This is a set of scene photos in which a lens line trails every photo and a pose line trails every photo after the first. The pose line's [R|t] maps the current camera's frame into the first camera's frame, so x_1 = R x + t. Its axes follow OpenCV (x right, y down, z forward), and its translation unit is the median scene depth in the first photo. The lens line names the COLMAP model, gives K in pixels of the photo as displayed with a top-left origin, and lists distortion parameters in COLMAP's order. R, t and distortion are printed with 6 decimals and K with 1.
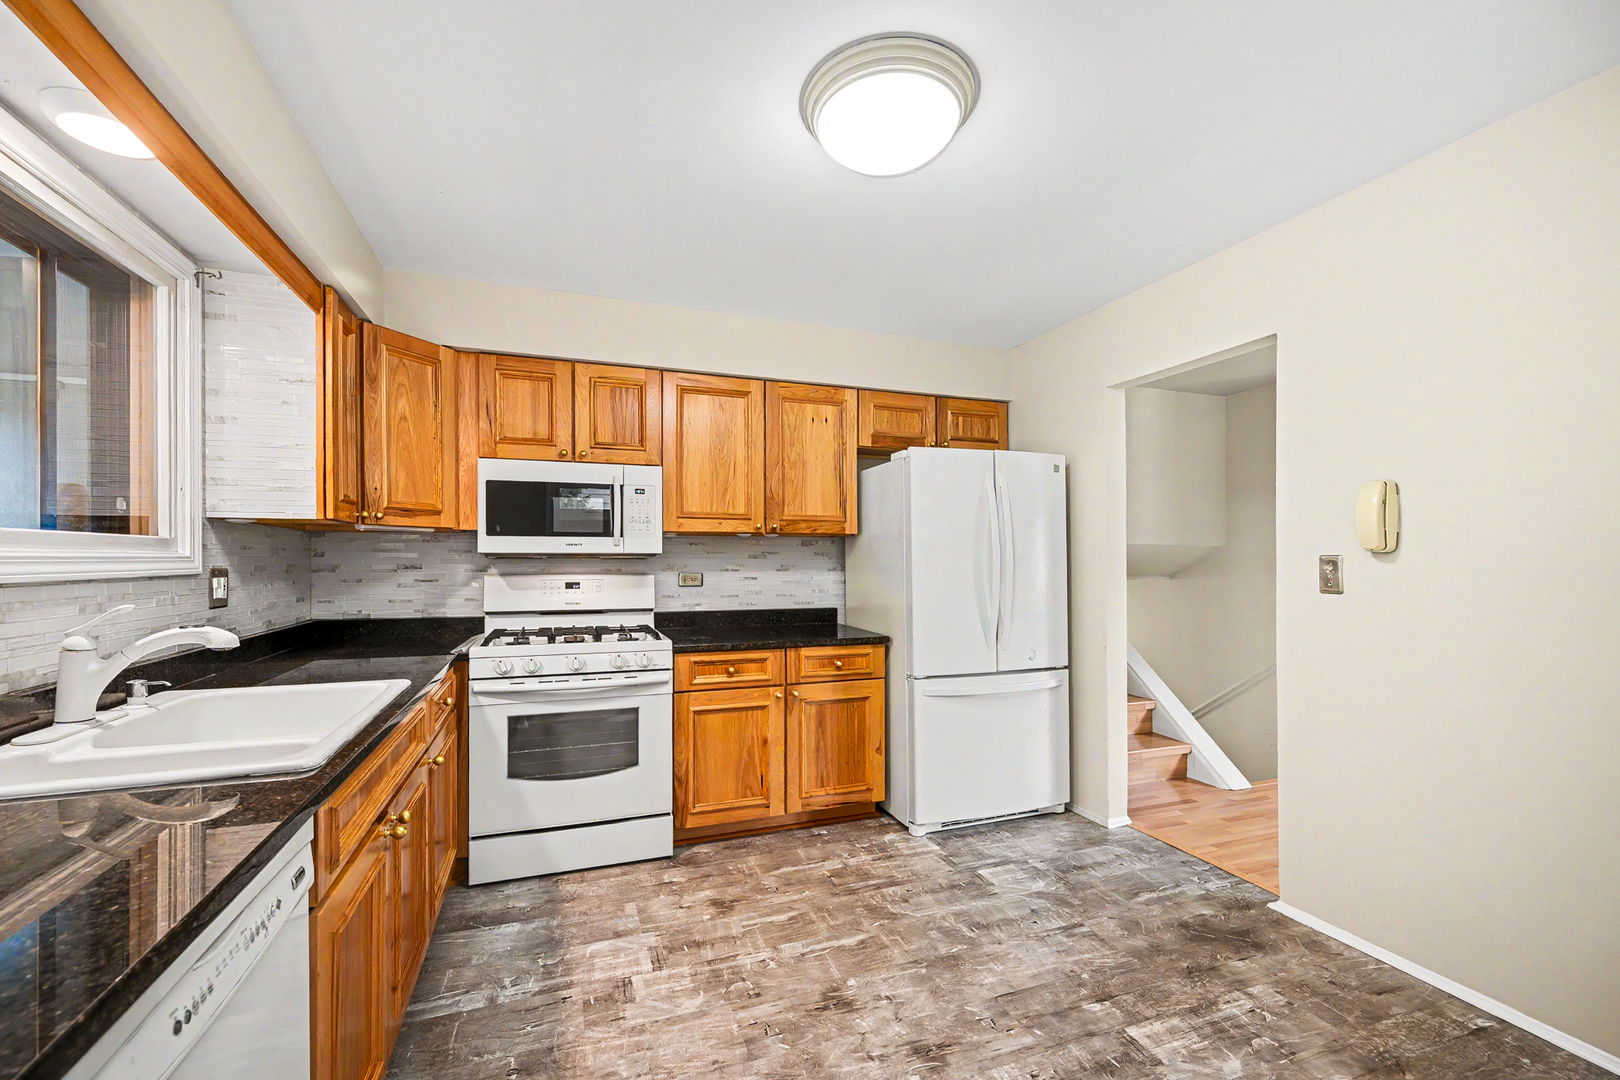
lens RADIAL K [[650.1, 0, 785.5], [0, 650.1, 560.0], [0, 0, 1]] dist [-0.000061, 0.000955]
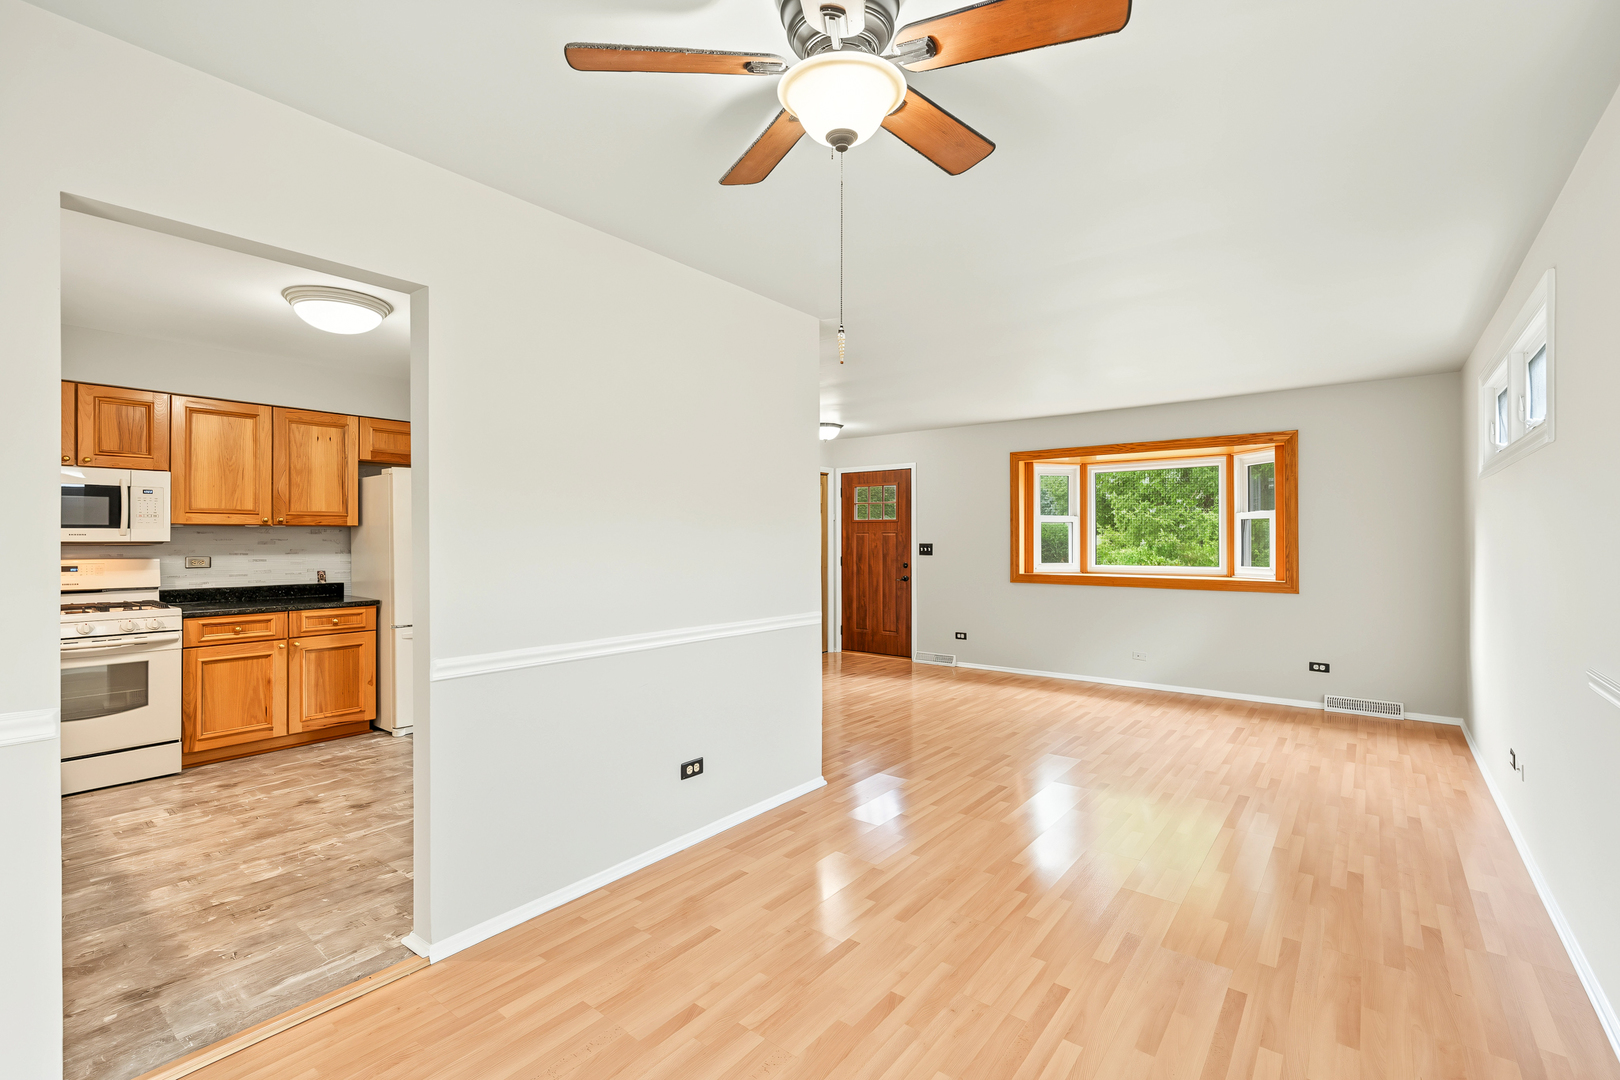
lens RADIAL K [[731.8, 0, 786.1], [0, 731.8, 531.1], [0, 0, 1]] dist [0.002718, -0.001197]
pose [[0.856242, 0.003855, 0.516560, 0.103731], [0.001041, 0.999957, -0.009189, -0.016739], [-0.516573, 0.008405, 0.856202, -0.879889]]
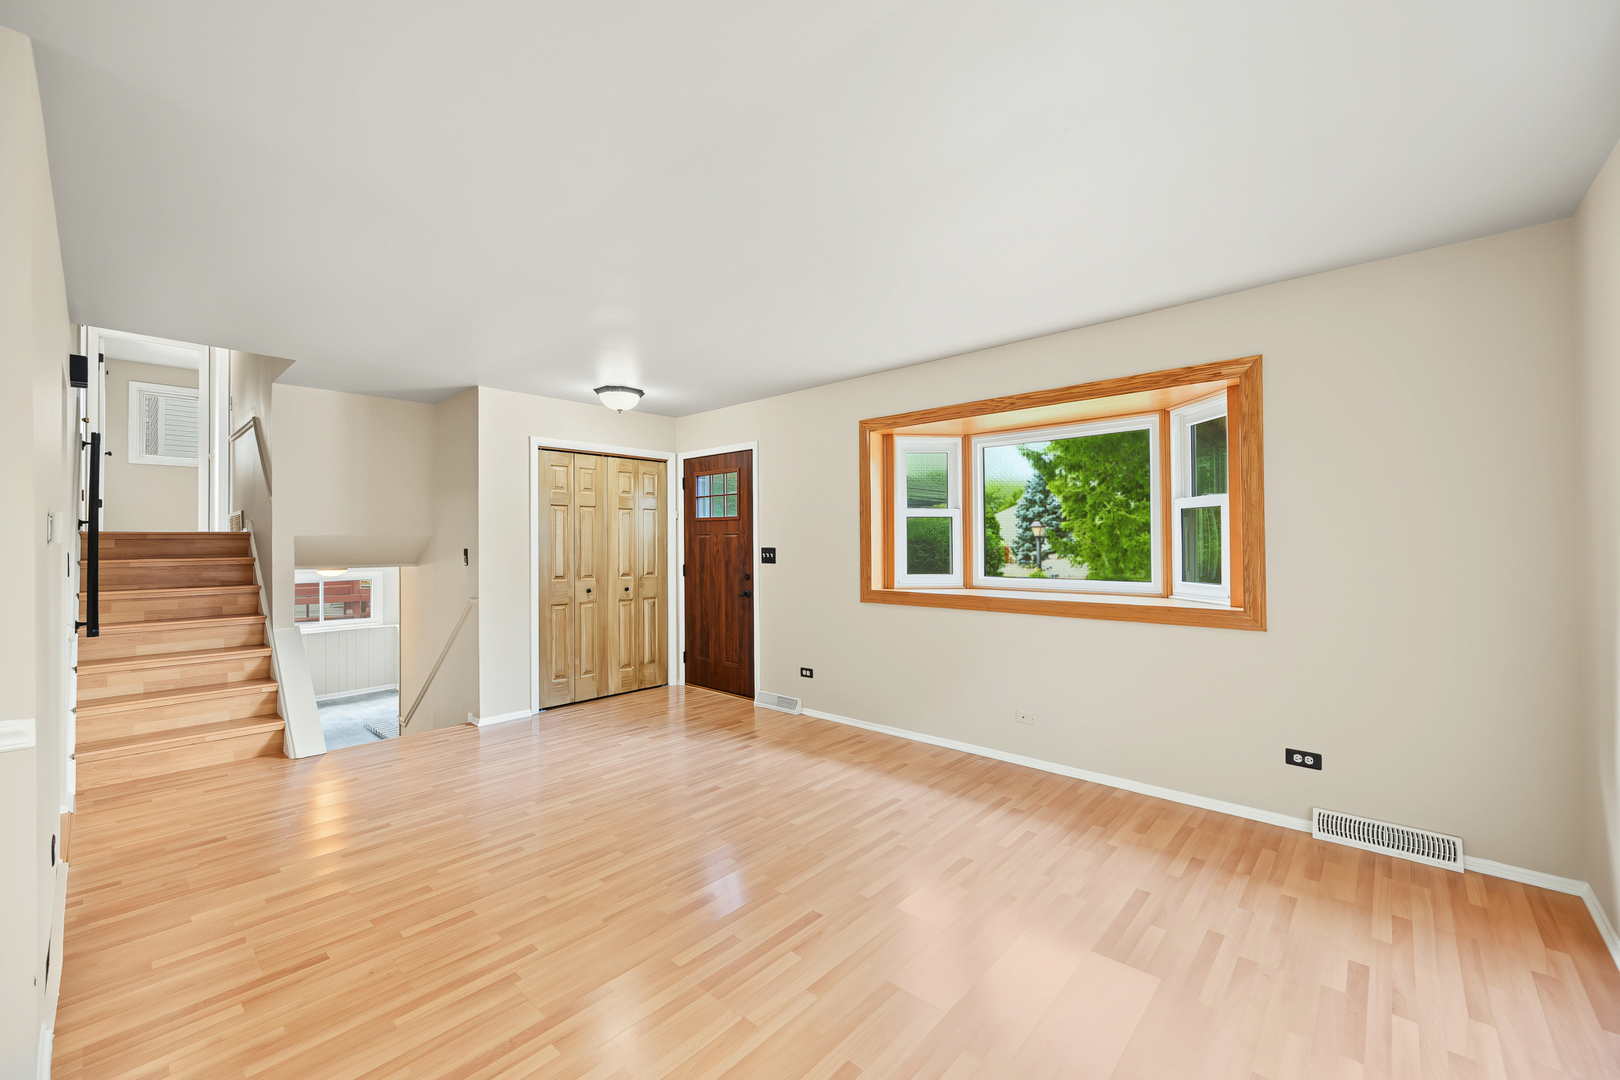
lens RADIAL K [[650.1, 0, 795.1], [0, 650.1, 533.0], [0, 0, 1]] dist [-0.000061, 0.000955]
pose [[0.890020, -0.002077, 0.455916, 1.139330], [0.007239, 0.999928, -0.009578, -0.018196], [-0.455863, 0.011825, 0.889971, -0.493120]]
